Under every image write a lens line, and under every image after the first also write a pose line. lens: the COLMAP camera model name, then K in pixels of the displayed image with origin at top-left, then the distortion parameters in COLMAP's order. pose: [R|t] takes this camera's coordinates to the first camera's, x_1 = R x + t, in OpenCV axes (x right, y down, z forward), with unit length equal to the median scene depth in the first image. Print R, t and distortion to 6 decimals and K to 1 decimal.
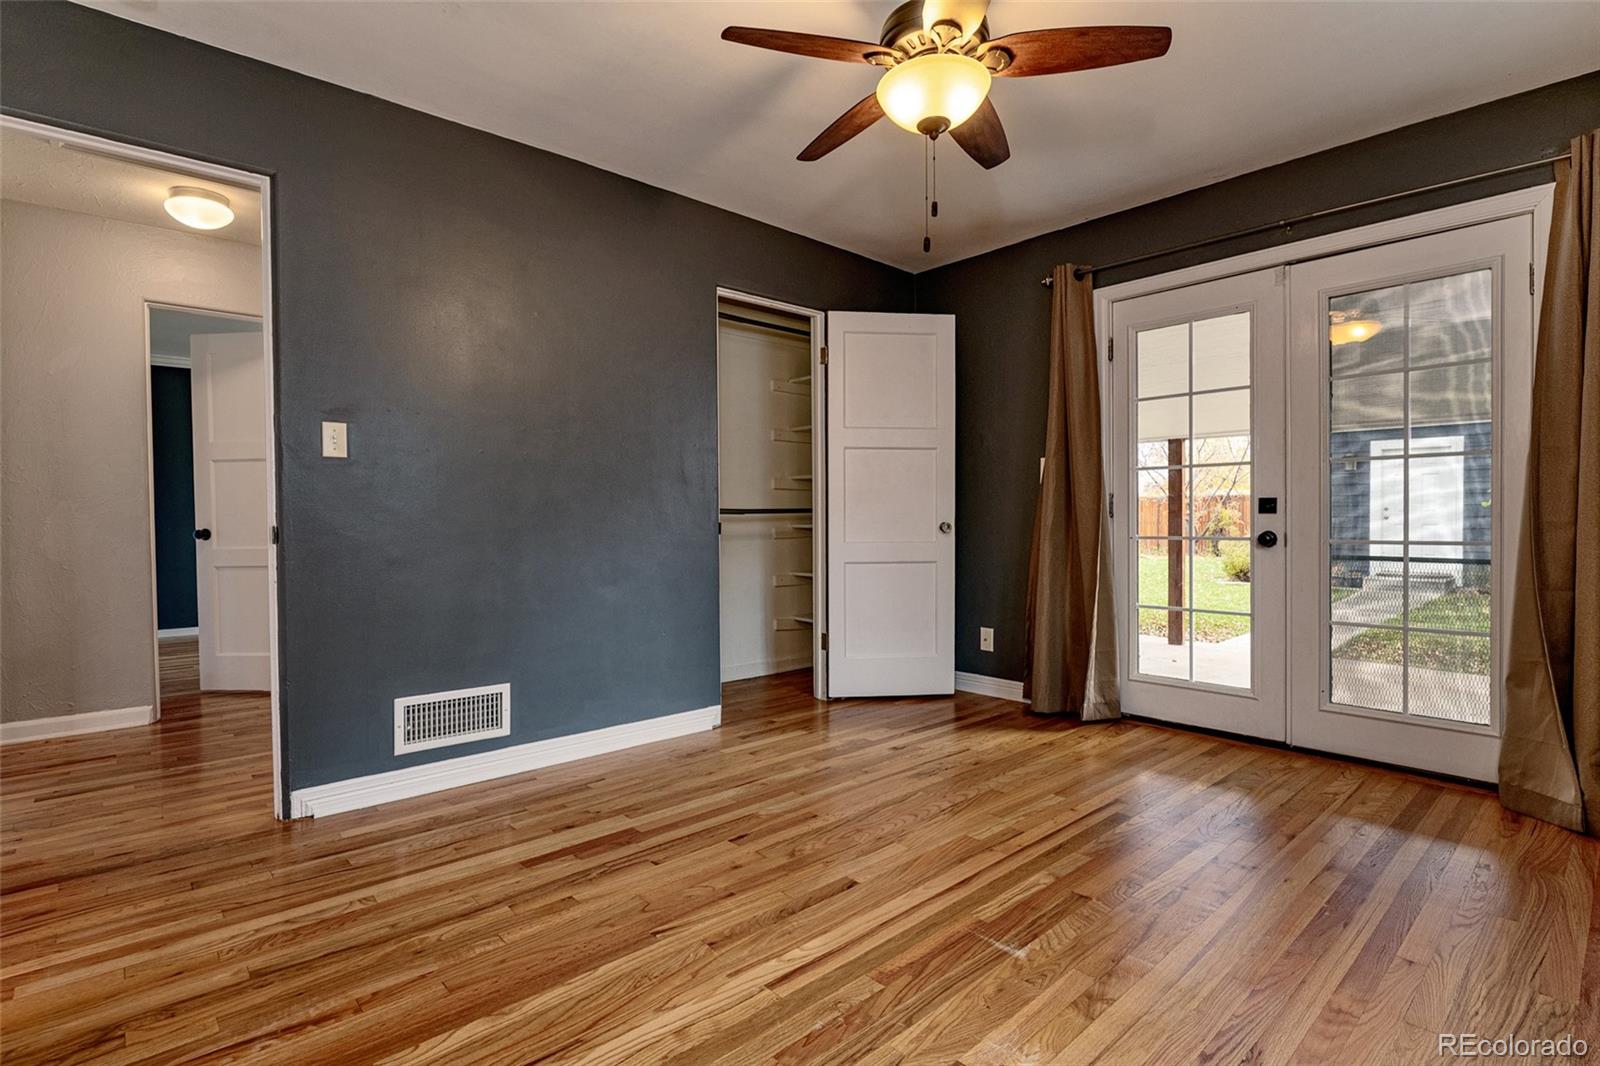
lens RADIAL K [[775.6, 0, 807.4], [0, 775.6, 528.6], [0, 0, 1]] dist [-0.005462, -0.000410]
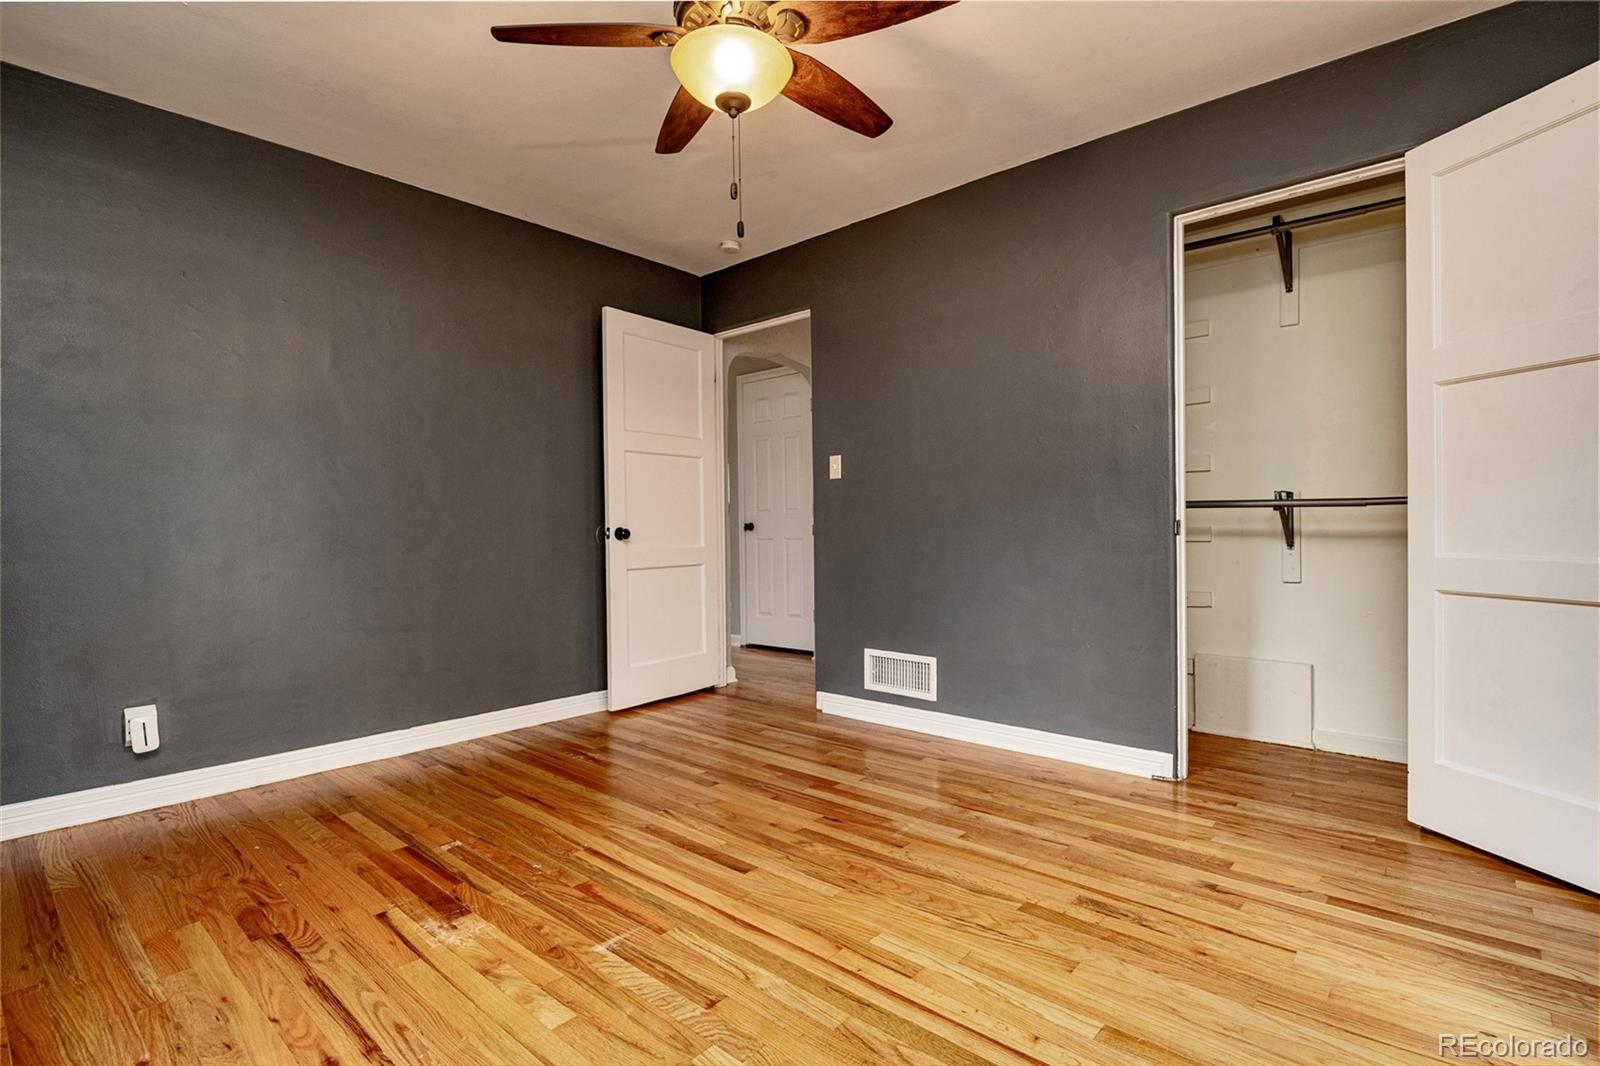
lens RADIAL K [[775.6, 0, 807.4], [0, 775.6, 528.6], [0, 0, 1]] dist [-0.005462, -0.000410]
pose [[0.106366, 0.011124, -0.994265, 0.902987], [-0.002356, 0.999937, 0.010935, -0.011660], [0.994324, 0.001179, 0.106385, 0.799456]]
